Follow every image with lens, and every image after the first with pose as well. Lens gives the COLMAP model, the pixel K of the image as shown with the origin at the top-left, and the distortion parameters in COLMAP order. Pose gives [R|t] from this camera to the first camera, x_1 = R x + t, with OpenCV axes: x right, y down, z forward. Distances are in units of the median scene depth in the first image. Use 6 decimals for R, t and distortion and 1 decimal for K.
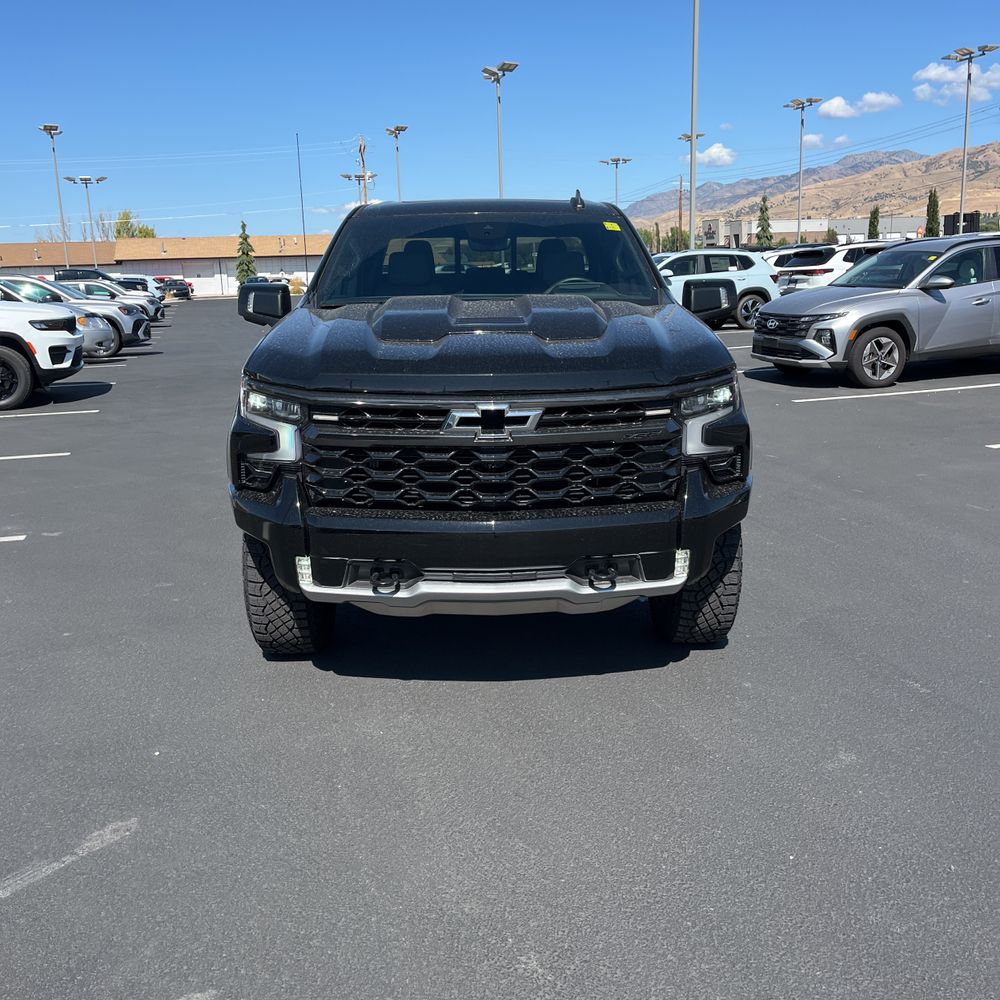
lens RADIAL K [[1011.3, 0, 511.0], [0, 1011.3, 493.2], [0, 0, 1]] dist [0.035900, 0.000000]
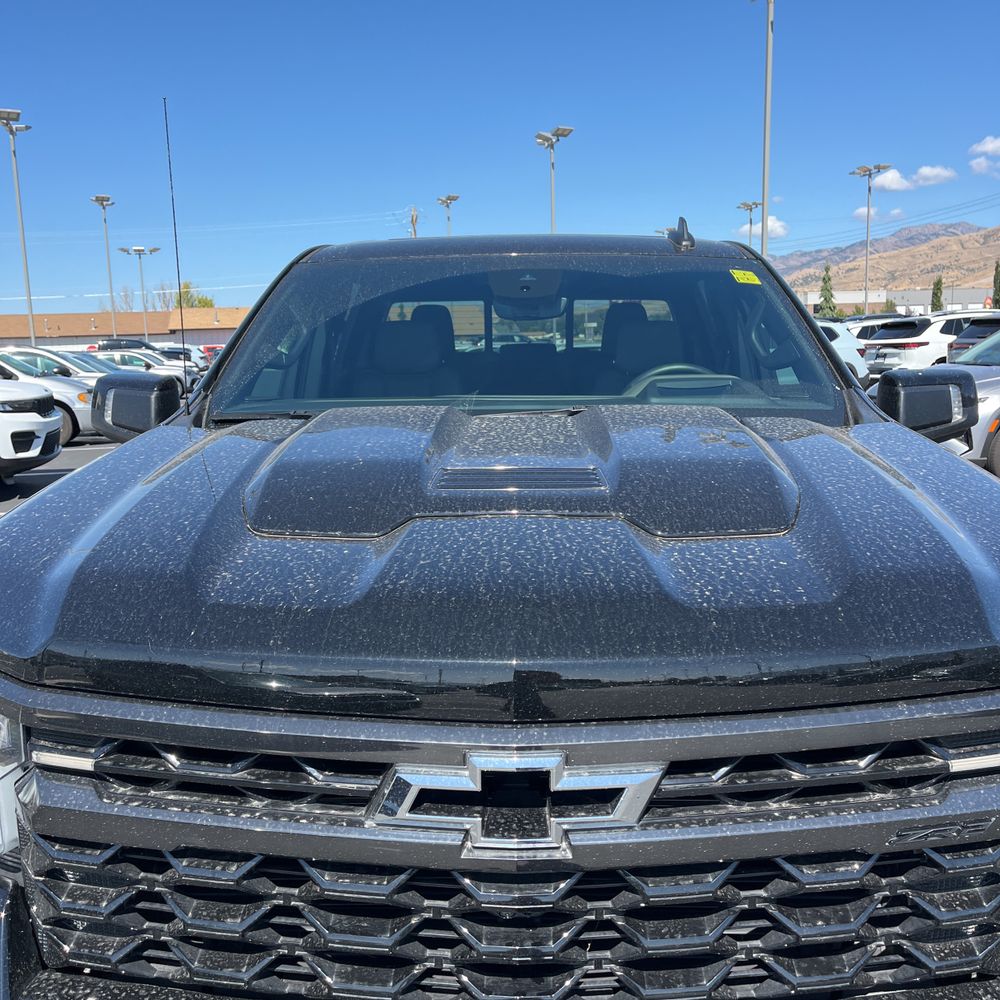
lens RADIAL K [[1011.3, 0, 504.4], [0, 1011.3, 497.9], [0, 0, 1]] dist [0.035900, 0.000000]
pose [[0.998404, 0.012514, -0.055064, -0.000659], [-0.015897, 0.997986, -0.061419, -0.024921], [0.054184, 0.062196, 0.996592, 0.105701]]
